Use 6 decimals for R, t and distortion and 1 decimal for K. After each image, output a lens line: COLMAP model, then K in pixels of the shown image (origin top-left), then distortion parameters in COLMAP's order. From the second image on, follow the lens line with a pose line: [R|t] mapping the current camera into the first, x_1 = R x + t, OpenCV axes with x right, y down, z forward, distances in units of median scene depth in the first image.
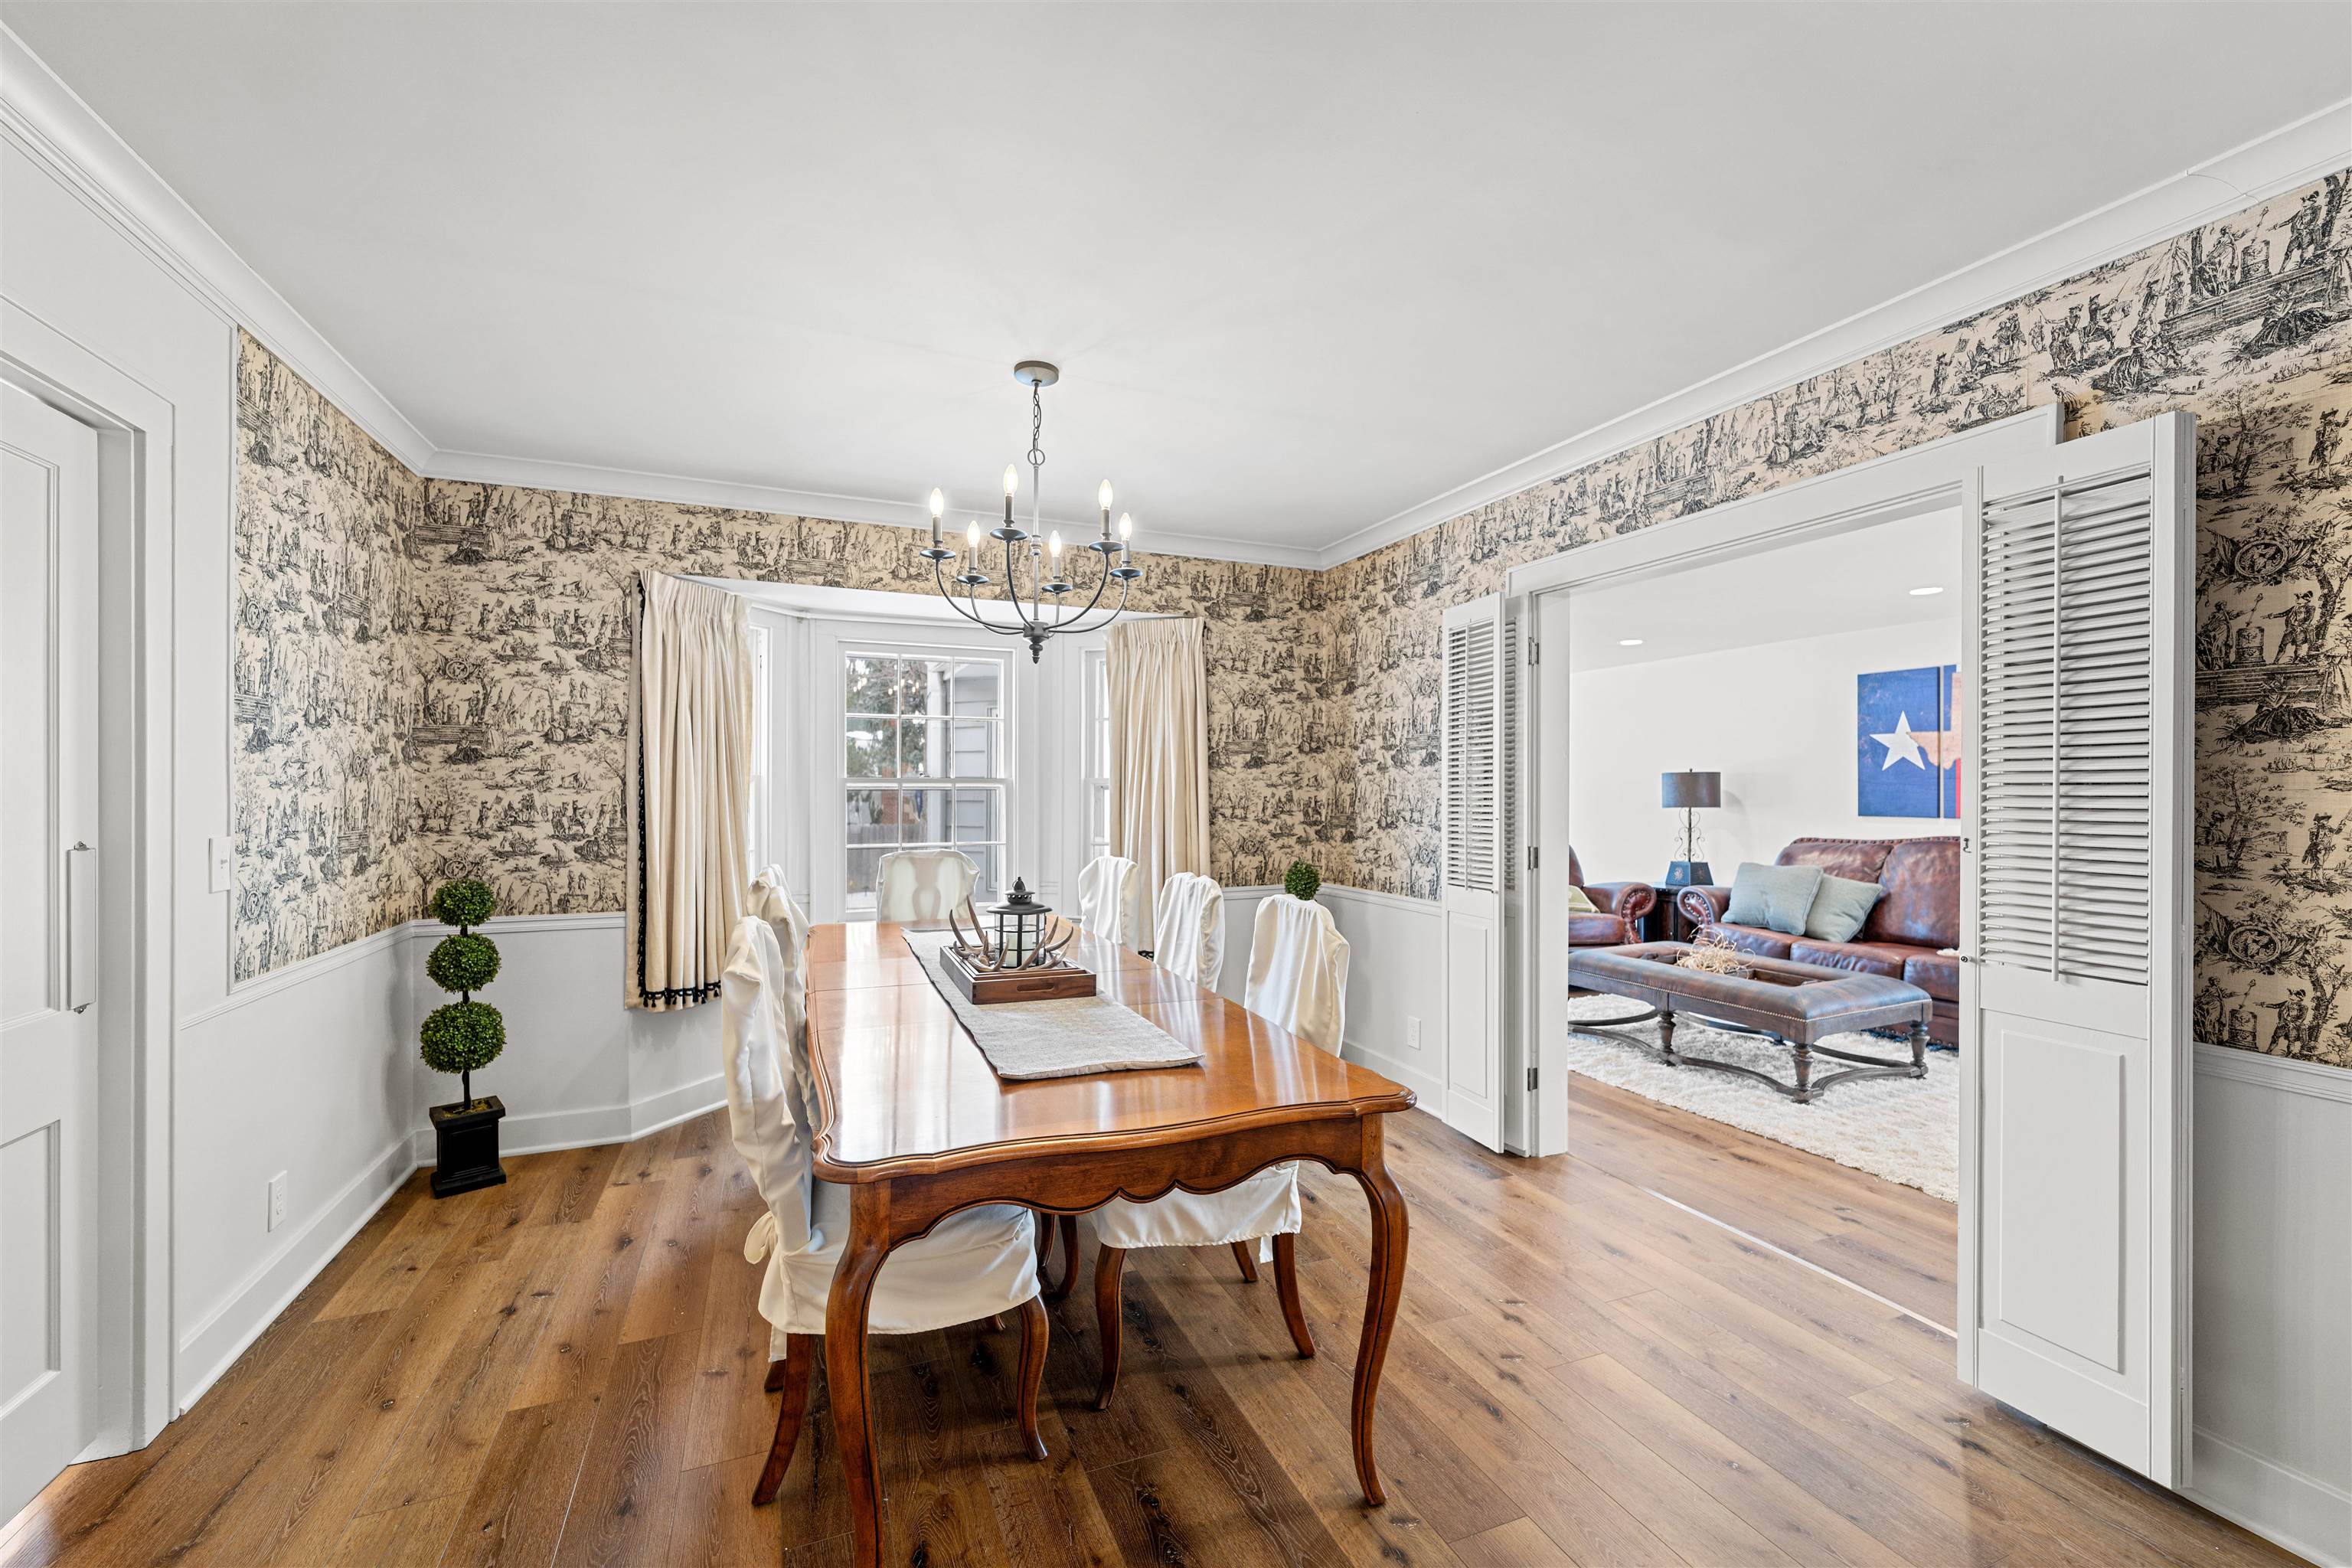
lens RADIAL K [[971.1, 0, 1161.1], [0, 971.1, 789.5], [0, 0, 1]] dist [0.002992, -0.000946]
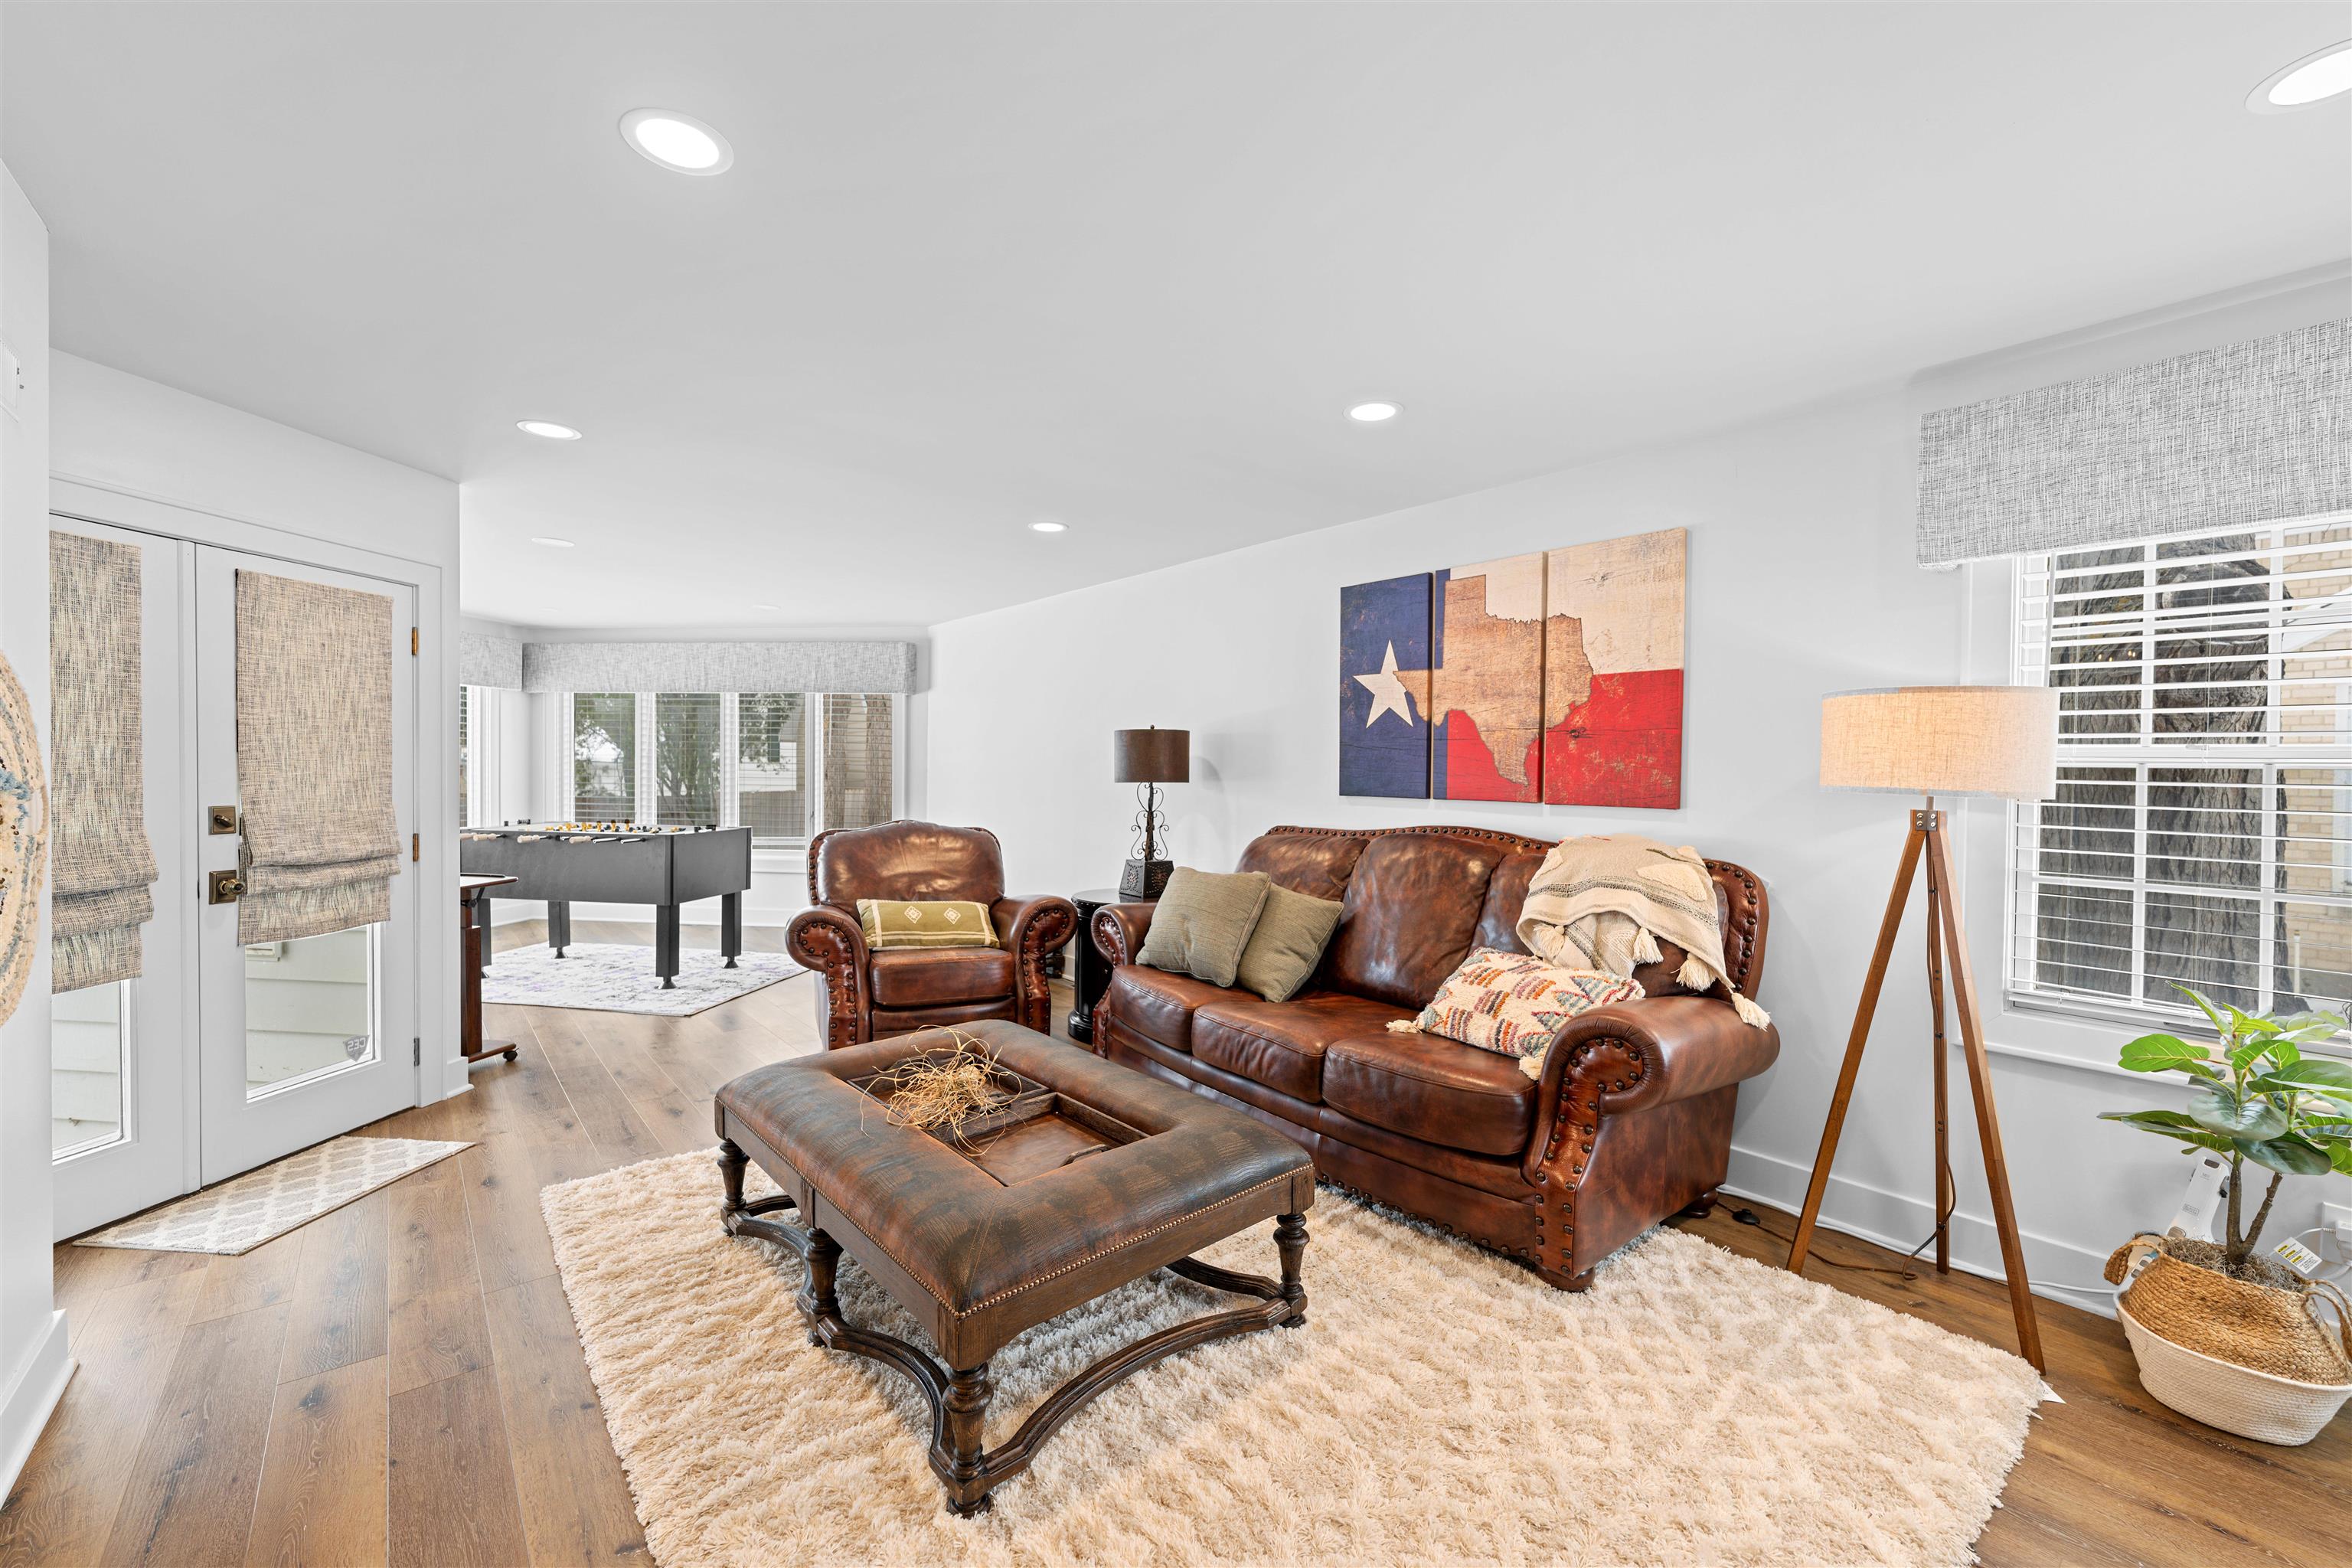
lens RADIAL K [[971.1, 0, 1184.7], [0, 971.1, 780.7], [0, 0, 1]] dist [0.002992, -0.000946]
pose [[0.951519, 0.005255, 0.307546, 0.430224], [-0.009782, 0.999865, 0.013178, 0.009934], [-0.307435, -0.015547, 0.951442, 0.409751]]
